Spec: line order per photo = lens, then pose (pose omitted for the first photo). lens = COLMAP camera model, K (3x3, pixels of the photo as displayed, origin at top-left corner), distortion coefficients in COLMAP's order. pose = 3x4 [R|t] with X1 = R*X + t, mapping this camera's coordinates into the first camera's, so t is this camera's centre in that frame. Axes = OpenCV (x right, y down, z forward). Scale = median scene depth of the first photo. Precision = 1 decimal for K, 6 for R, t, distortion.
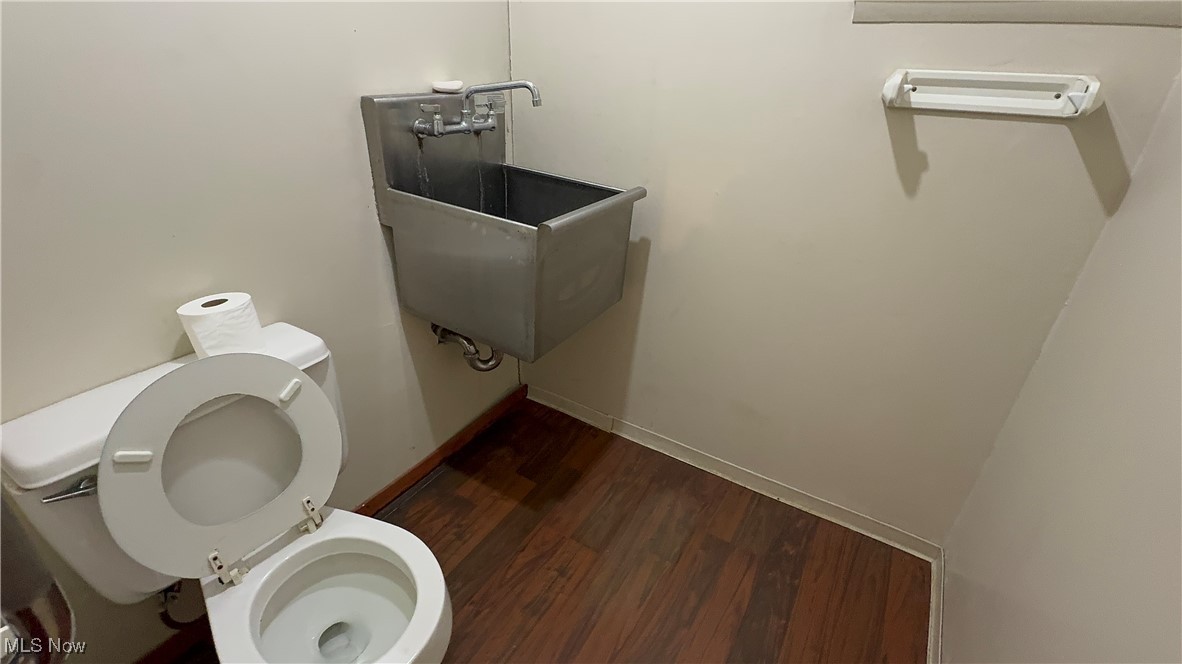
lens RADIAL K [[516.6, 0, 593.7], [0, 516.6, 337.1], [0, 0, 1]] dist [-0.000026, -0.000331]
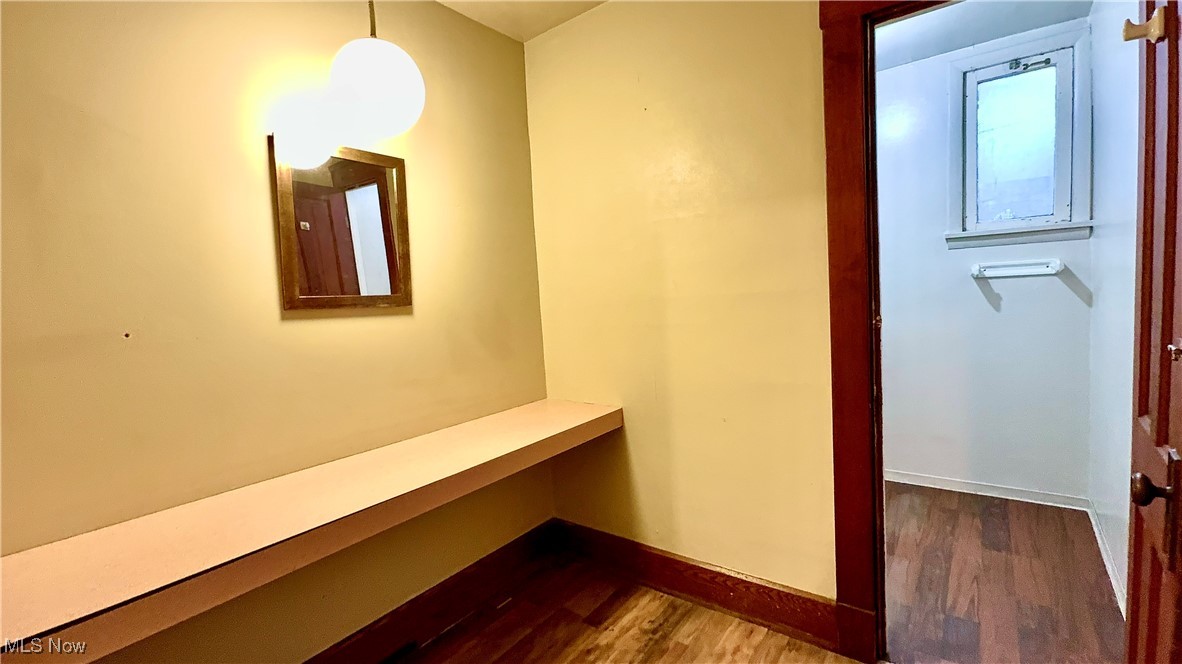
lens RADIAL K [[516.6, 0, 586.4], [0, 516.6, 331.6], [0, 0, 1]] dist [-0.000026, -0.000331]
pose [[0.990645, -0.087367, -0.104834, -0.987185], [0.037319, 0.912357, -0.407691, 0.691525], [0.131264, 0.399965, 0.907082, -1.312482]]
